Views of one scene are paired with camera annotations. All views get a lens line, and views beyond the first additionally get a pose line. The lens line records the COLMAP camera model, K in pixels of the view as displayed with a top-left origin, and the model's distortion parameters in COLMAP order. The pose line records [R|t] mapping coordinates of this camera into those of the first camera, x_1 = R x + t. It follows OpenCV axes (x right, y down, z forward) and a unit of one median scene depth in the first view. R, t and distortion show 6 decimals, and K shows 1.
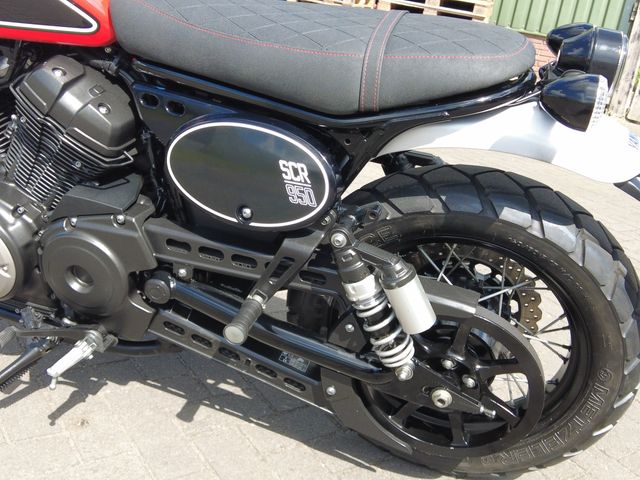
lens RADIAL K [[680.3, 0, 316.8], [0, 680.3, 240.4], [0, 0, 1]] dist [0.170588, -0.443458]
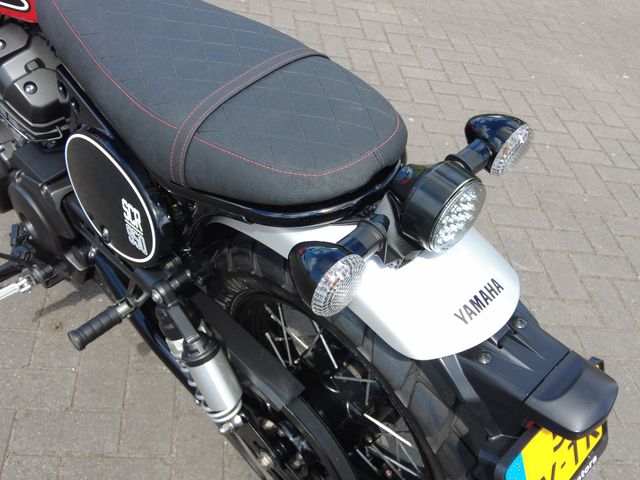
lens RADIAL K [[680.3, 0, 316.8], [0, 680.3, 240.4], [0, 0, 1]] dist [0.170588, -0.443458]
pose [[0.885109, 0.304394, -0.352033, 0.543422], [-0.201525, 0.932525, 0.299641, -0.405724], [0.419488, -0.194271, 0.886729, 0.244910]]
